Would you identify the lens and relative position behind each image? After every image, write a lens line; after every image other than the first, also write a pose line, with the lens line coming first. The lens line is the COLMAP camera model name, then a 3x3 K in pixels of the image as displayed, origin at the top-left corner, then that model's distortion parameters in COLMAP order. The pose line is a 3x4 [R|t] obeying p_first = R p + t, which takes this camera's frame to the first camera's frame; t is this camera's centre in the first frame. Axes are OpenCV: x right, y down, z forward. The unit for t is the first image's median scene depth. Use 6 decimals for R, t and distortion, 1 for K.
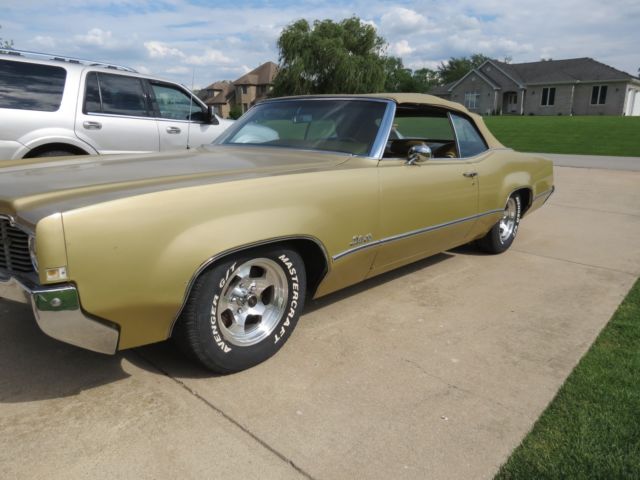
lens RADIAL K [[450.7, 0, 320.6], [0, 450.7, 243.2], [0, 0, 1]] dist [-0.034033, 0.015186]
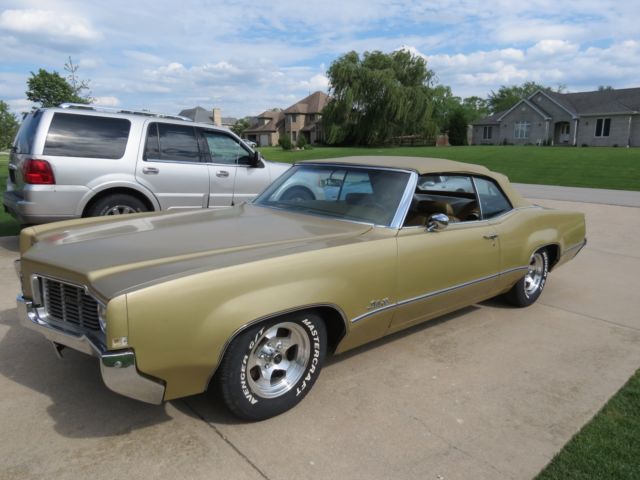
lens RADIAL K [[450.7, 0, 321.5], [0, 450.7, 244.2], [0, 0, 1]] dist [-0.034033, 0.015186]
pose [[0.994878, 0.029668, -0.096627, 0.044693], [-0.034780, 0.998059, -0.051662, -0.078466], [0.094906, 0.054758, 0.993979, -0.108101]]
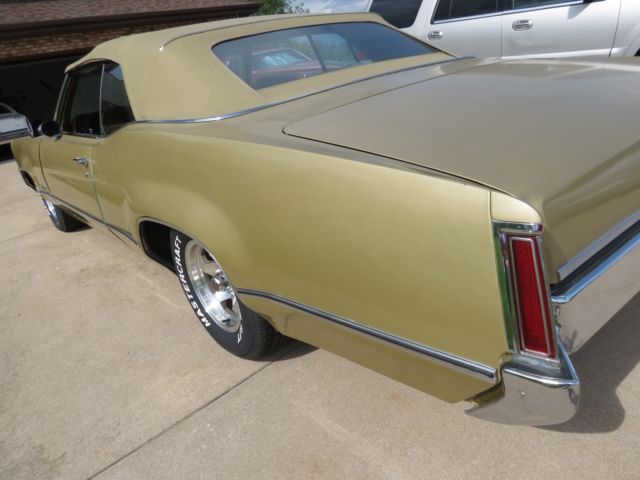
lens RADIAL K [[450.7, 0, 328.1], [0, 450.7, 243.1], [0, 0, 1]] dist [-0.034033, 0.015186]
pose [[-0.093792, 0.379260, -0.920524, 1.200546], [-0.077044, 0.919062, 0.386508, -0.406553], [0.992606, 0.107172, -0.056981, 1.725487]]
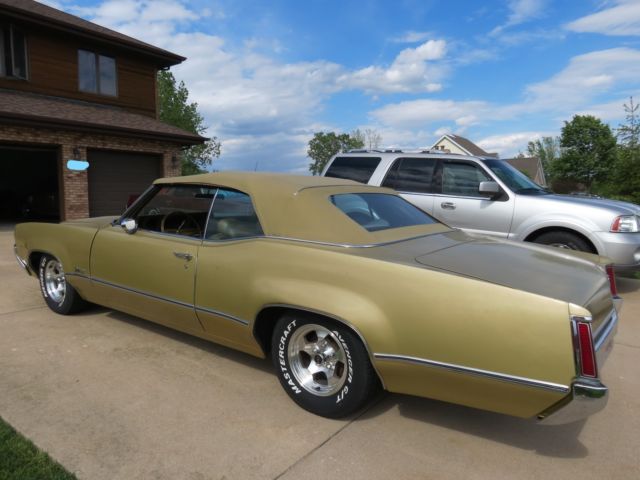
lens RADIAL K [[450.7, 0, 324.7], [0, 450.7, 235.1], [0, 0, 1]] dist [-0.034033, 0.015186]
pose [[0.128200, 0.085480, -0.988058, 1.517669], [-0.256579, 0.965218, 0.050213, -0.374971], [0.957983, 0.247078, 0.145673, 1.345306]]
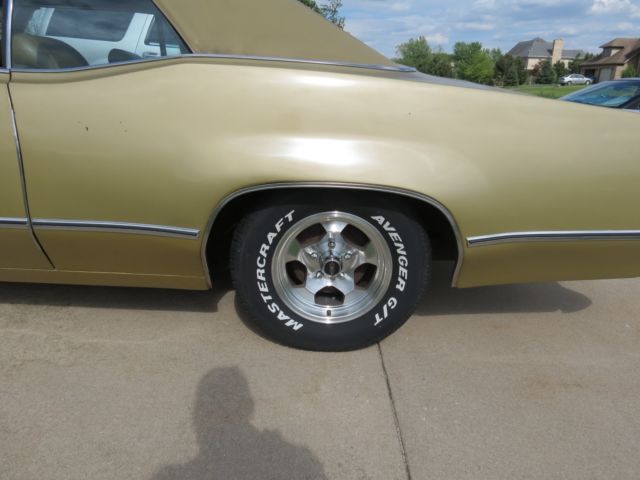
lens RADIAL K [[450.7, 0, 320.4], [0, 450.7, 240.0], [0, 0, 1]] dist [-0.034033, 0.015186]
pose [[0.696672, 0.251353, -0.671915, 0.985202], [-0.204767, 0.967319, 0.149547, -0.194541], [0.687545, 0.033401, 0.725373, 1.113900]]
